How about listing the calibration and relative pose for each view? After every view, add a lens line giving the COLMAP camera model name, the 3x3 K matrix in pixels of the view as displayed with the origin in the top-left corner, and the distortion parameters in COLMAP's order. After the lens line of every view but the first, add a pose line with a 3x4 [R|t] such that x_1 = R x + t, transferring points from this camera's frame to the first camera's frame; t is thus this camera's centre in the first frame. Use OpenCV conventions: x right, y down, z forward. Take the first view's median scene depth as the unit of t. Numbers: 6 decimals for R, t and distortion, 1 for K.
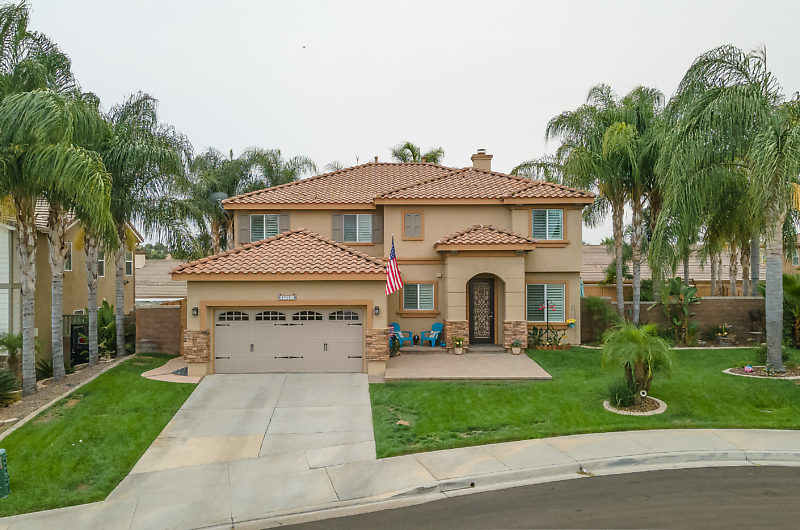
lens RADIAL K [[688.7, 0, 400.0], [0, 688.7, 265.0], [0, 0, 1]] dist [0.016123, 0.074103]
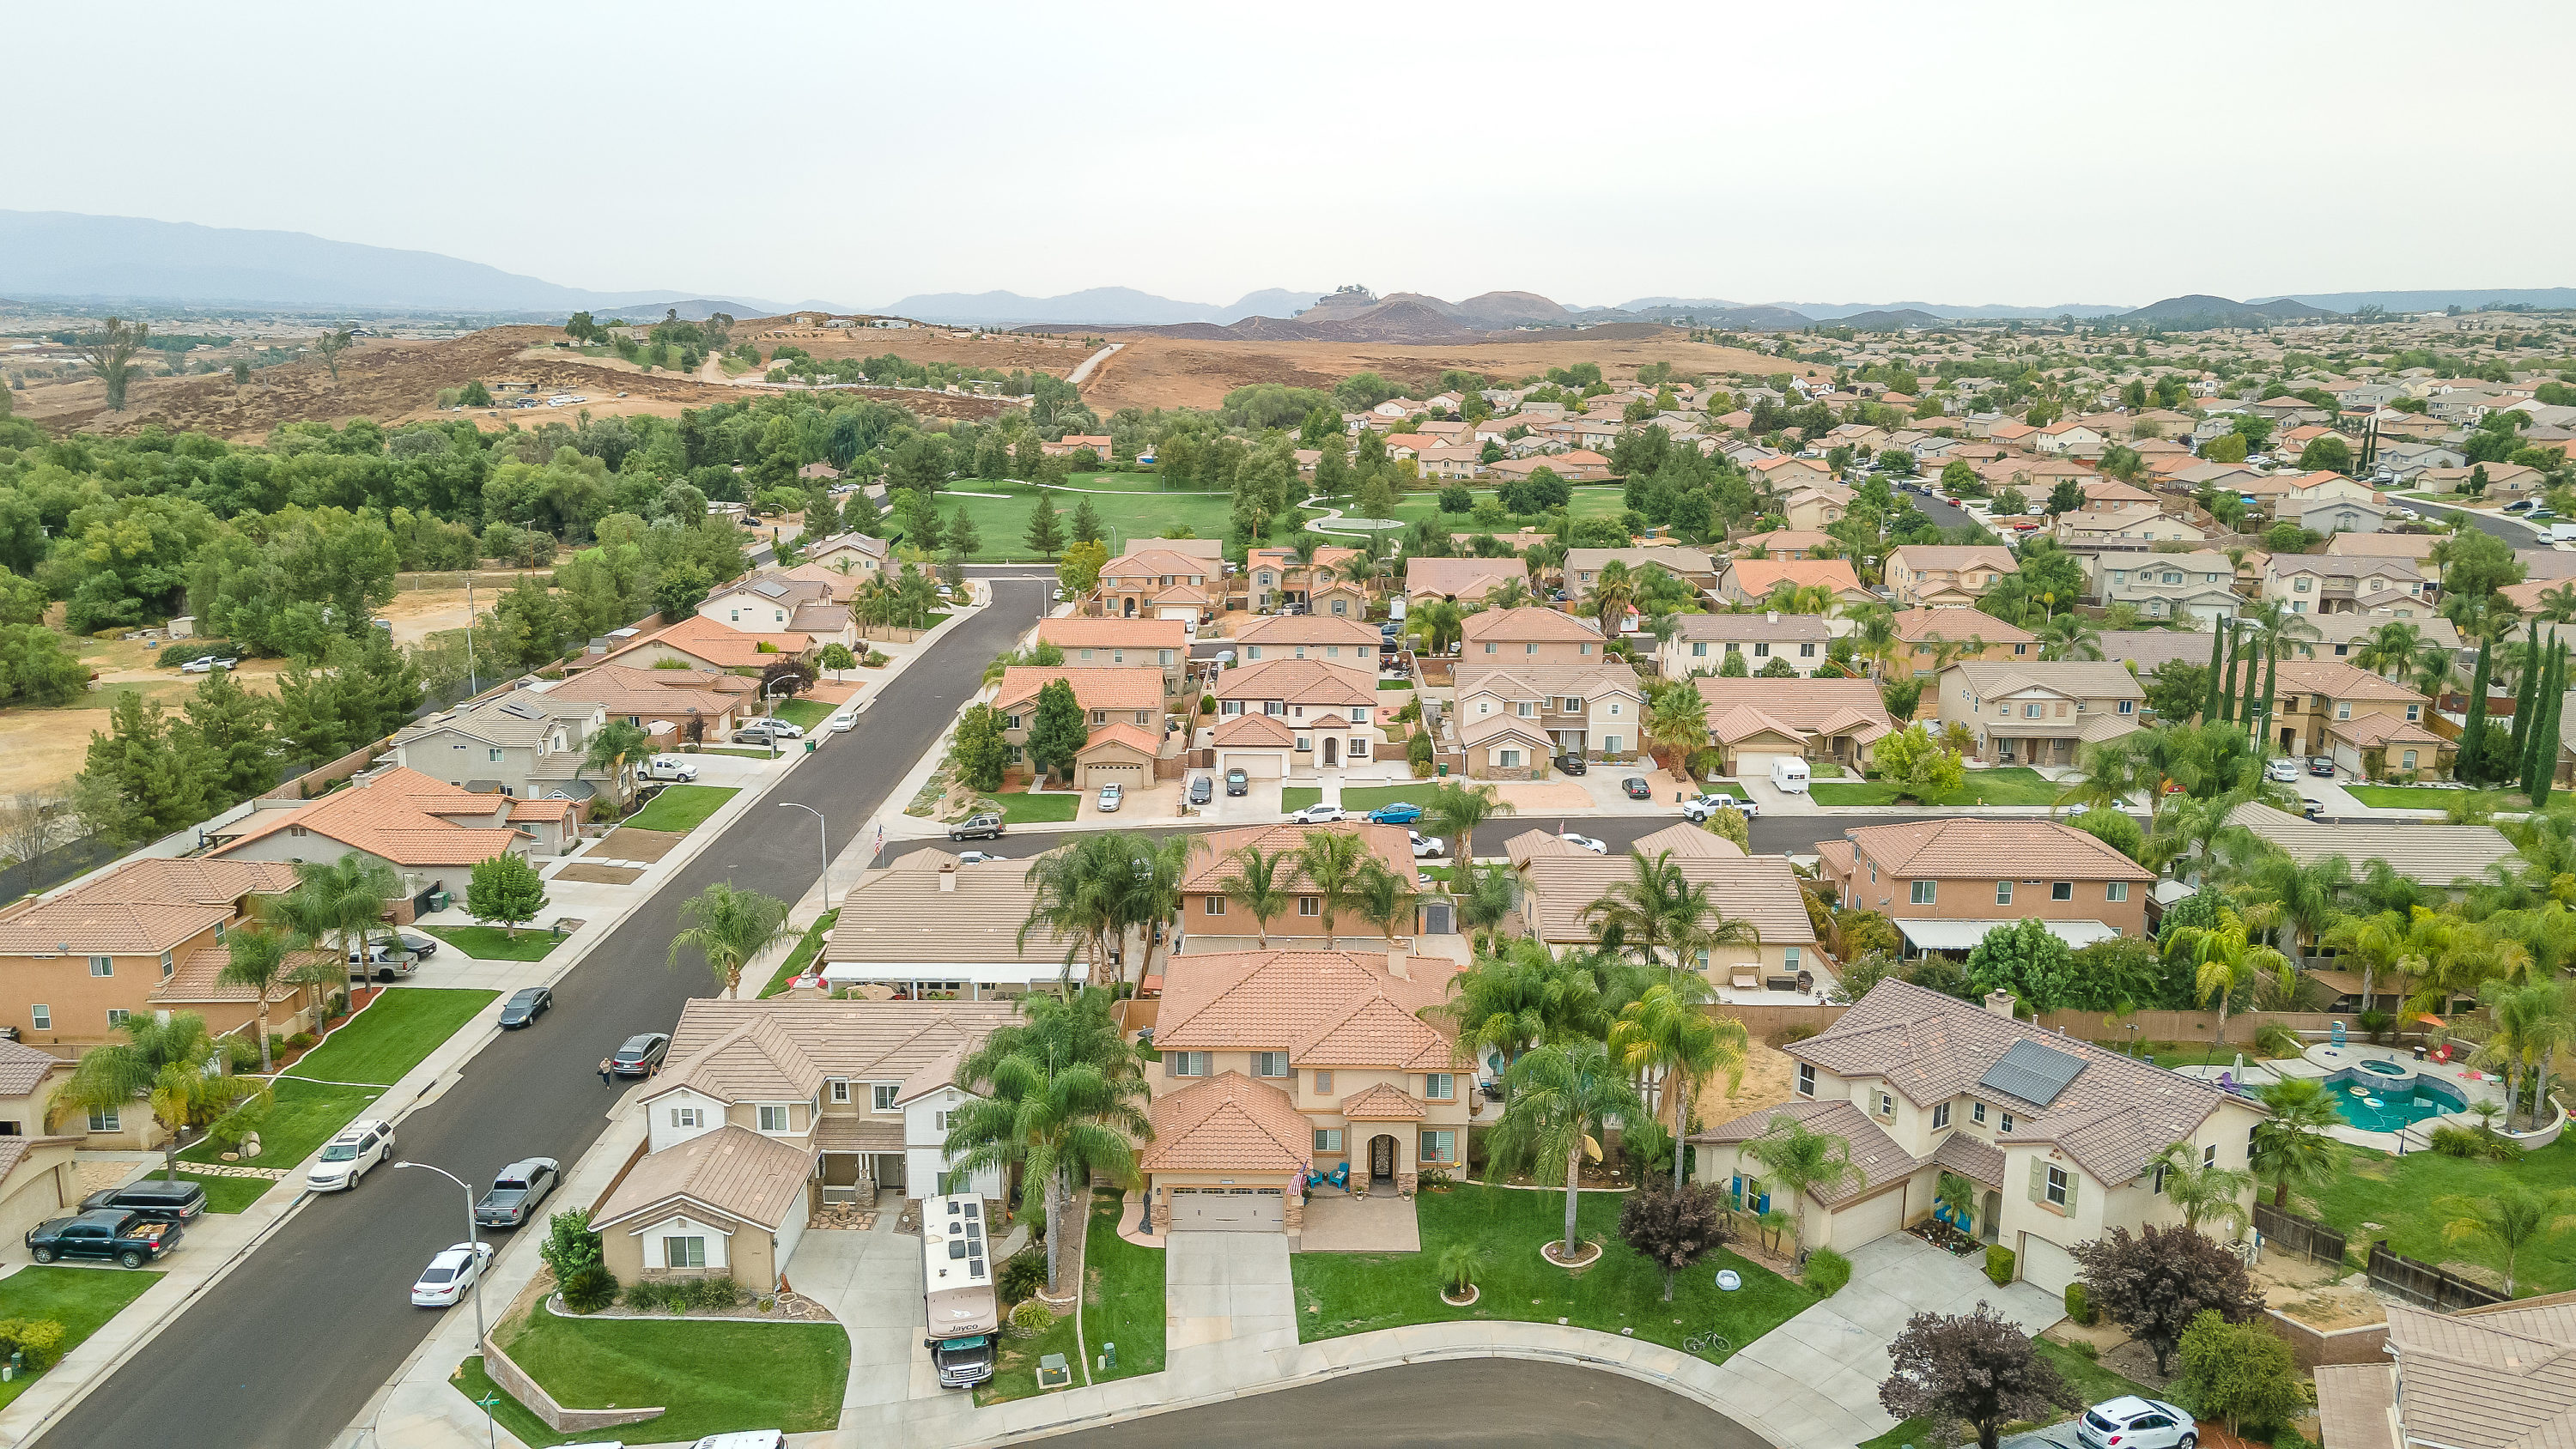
lens RADIAL K [[1886.5, 0, 1288.0], [0, 1886.5, 724.5], [0, 0, 1]] dist [0.007651, 0.105706]
pose [[0.999903, 0.010741, -0.008863, -0.023872], [-0.008499, 0.974890, 0.222526, -1.612168], [0.011031, -0.222429, 0.974887, -2.331986]]
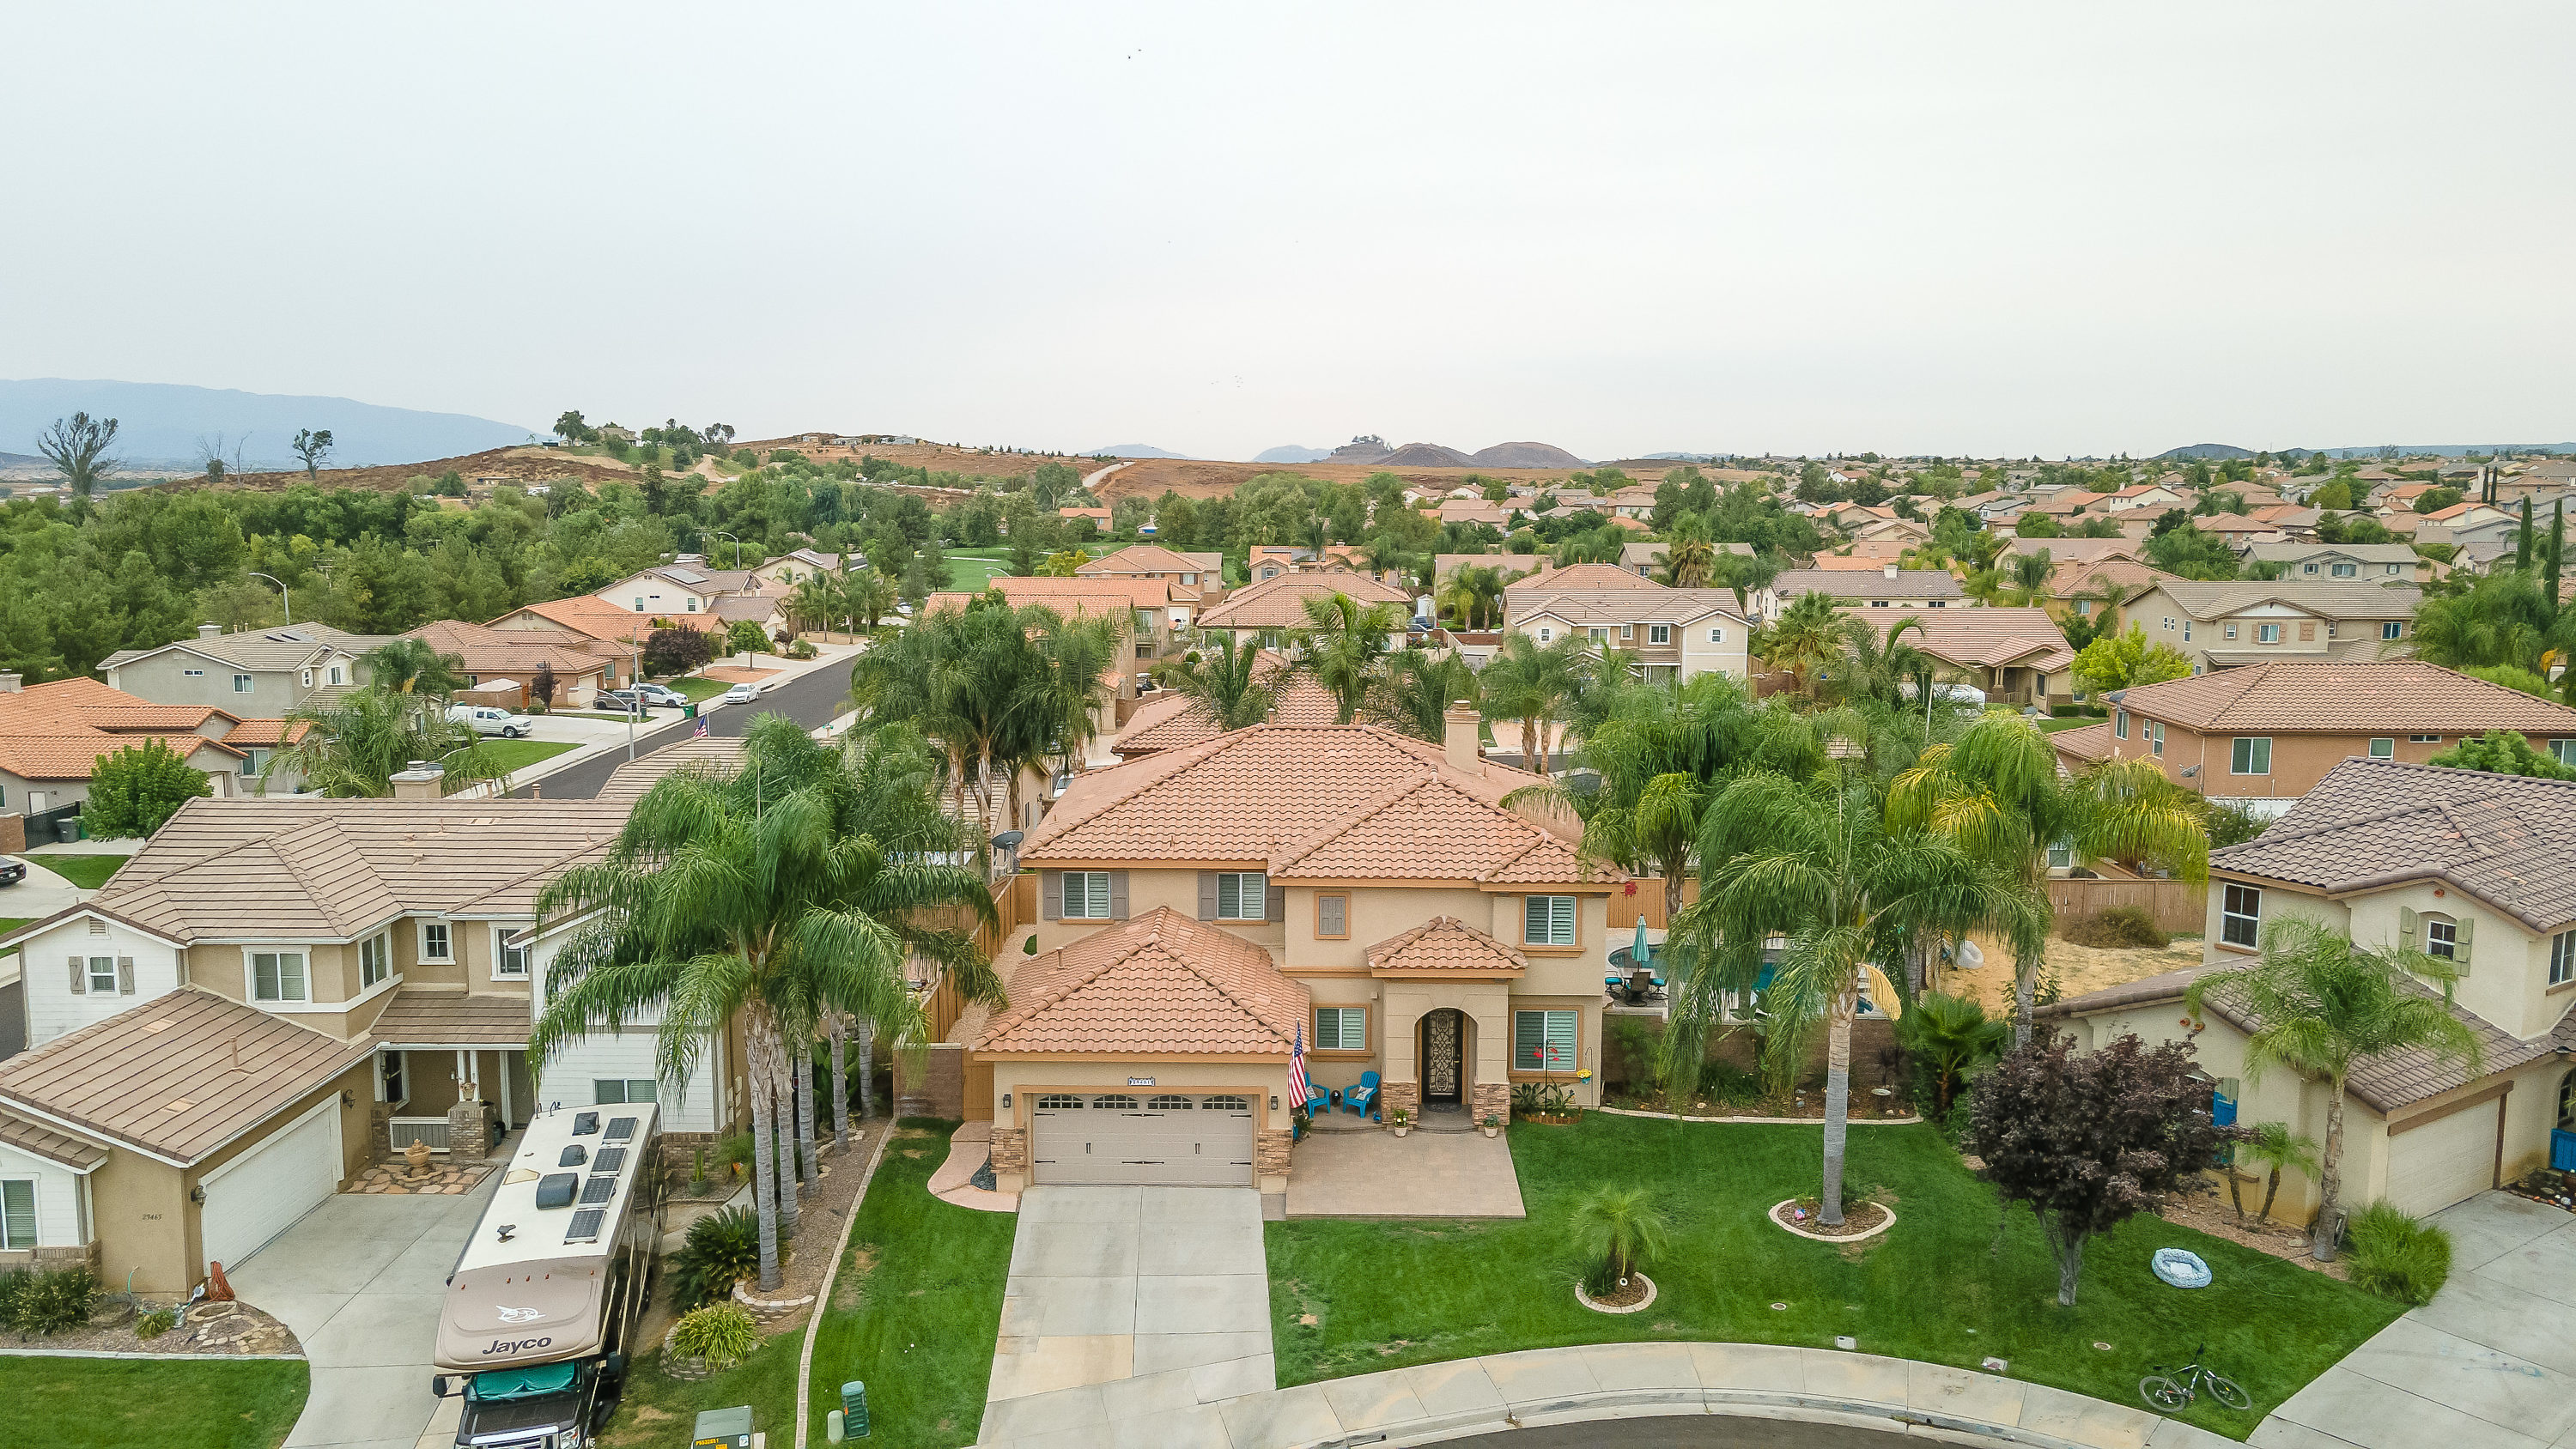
lens RADIAL K [[1886.5, 0, 1288.0], [0, 1886.5, 724.5], [0, 0, 1]] dist [0.007651, 0.105706]
pose [[0.999787, 0.008119, -0.018957, 0.011573], [-0.005329, 0.989732, 0.142835, -0.560942], [0.019922, -0.142703, 0.989565, -0.770181]]
